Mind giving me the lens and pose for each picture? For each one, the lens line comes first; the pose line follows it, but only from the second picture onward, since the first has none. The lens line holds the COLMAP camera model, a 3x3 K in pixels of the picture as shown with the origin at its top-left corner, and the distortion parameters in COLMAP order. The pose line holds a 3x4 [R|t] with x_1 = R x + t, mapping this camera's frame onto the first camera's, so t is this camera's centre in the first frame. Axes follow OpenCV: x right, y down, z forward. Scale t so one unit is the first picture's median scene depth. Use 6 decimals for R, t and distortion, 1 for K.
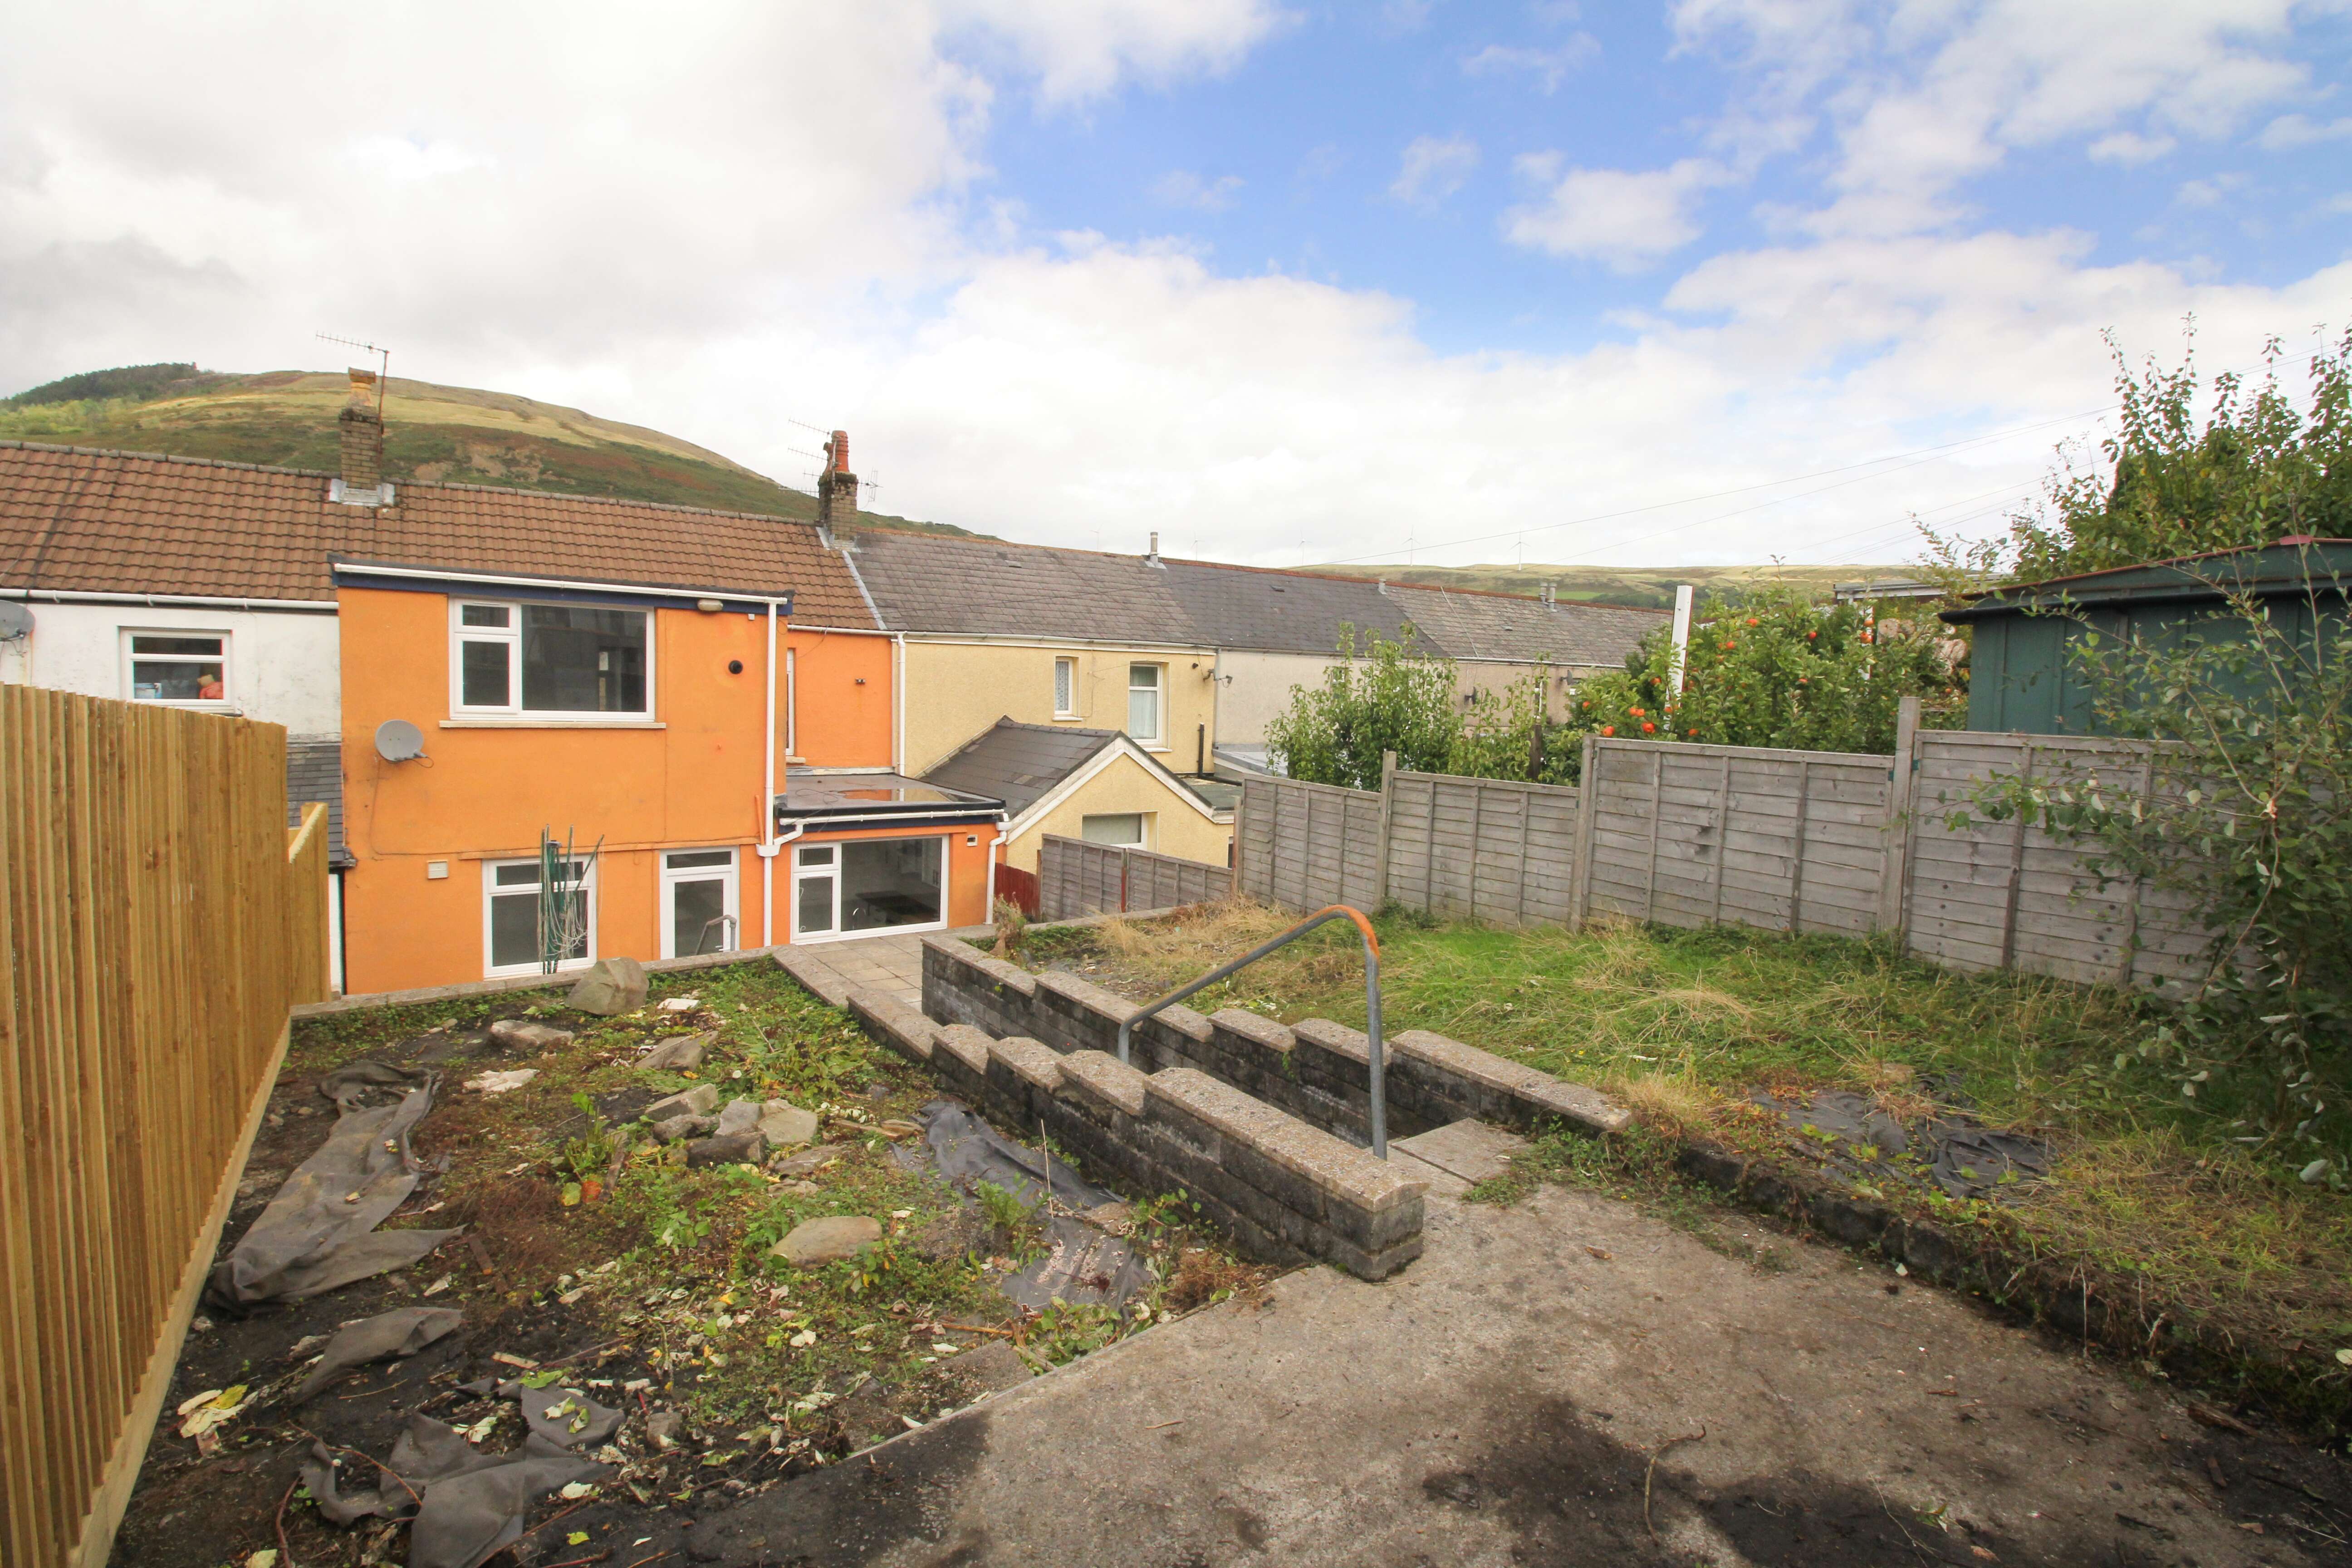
lens RADIAL K [[1067.3, 0, 1174.3], [0, 1067.3, 779.1], [0, 0, 1]] dist [-0.010222, -0.000505]
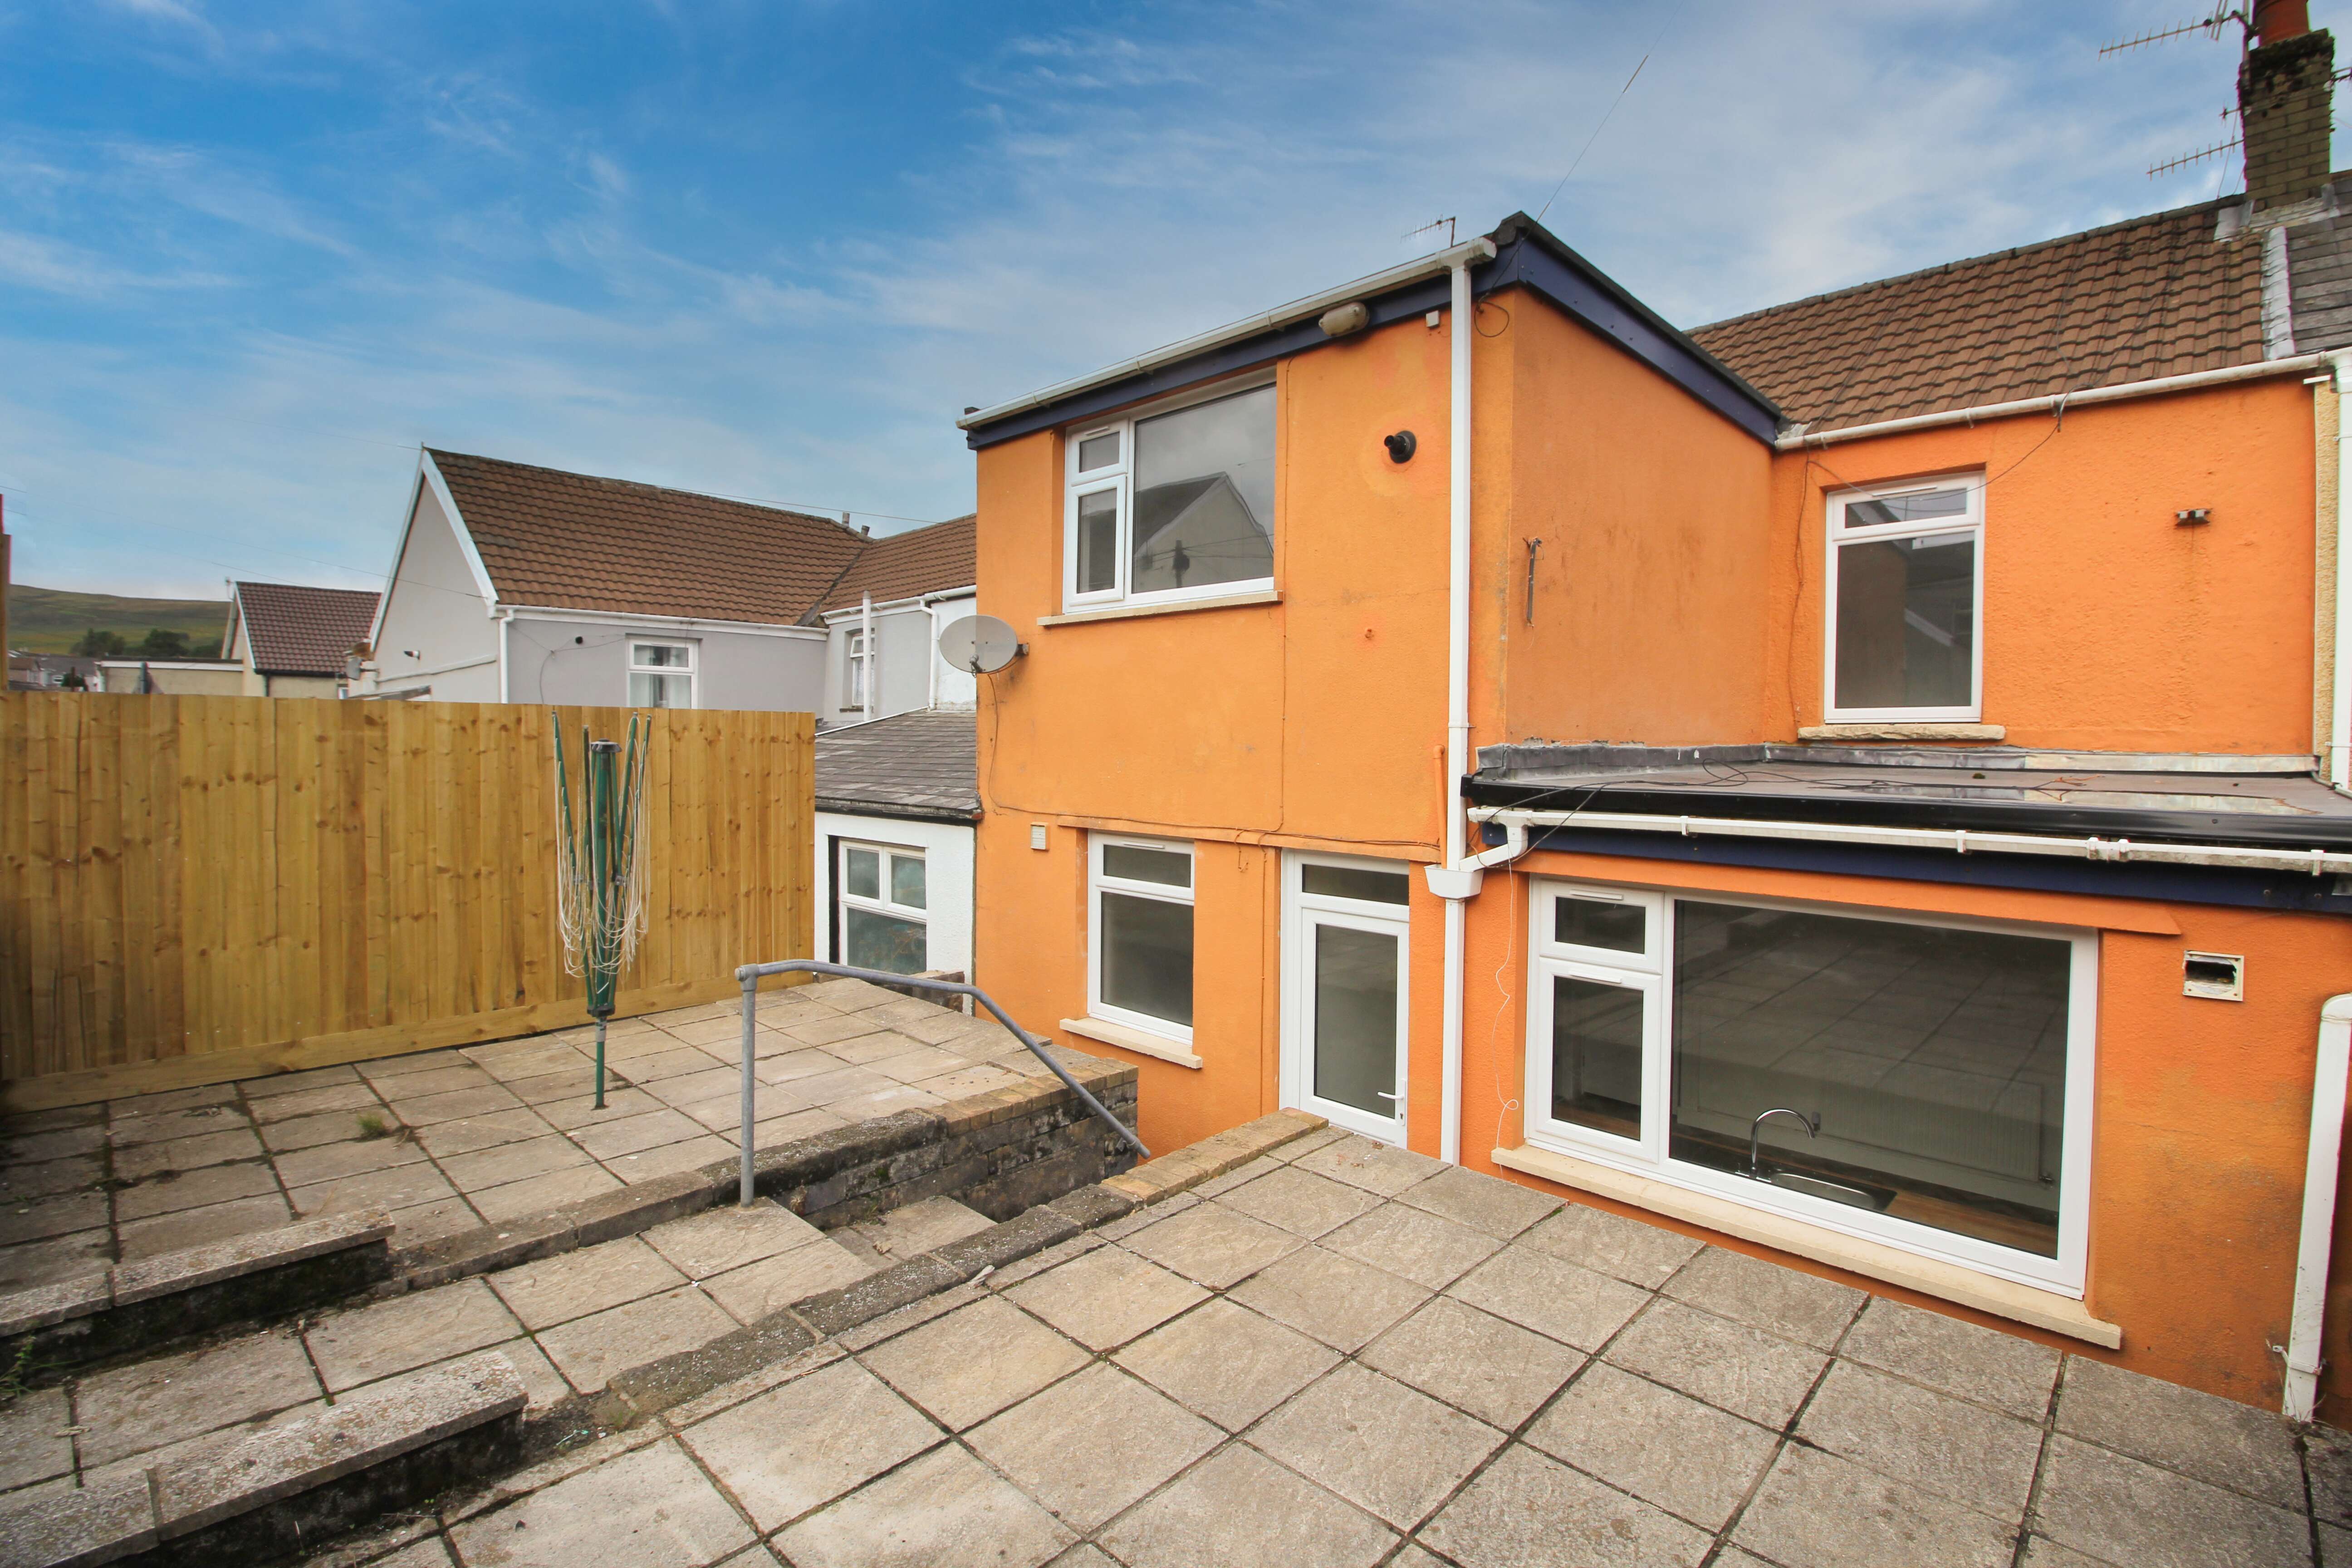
lens RADIAL K [[1067.3, 0, 1176.4], [0, 1067.3, 764.3], [0, 0, 1]] dist [-0.010222, -0.000505]
pose [[0.176722, -0.009078, -0.984219, -0.001453], [-0.082966, 0.996261, -0.024086, 0.040393], [0.980758, 0.085913, 0.175308, 0.820300]]
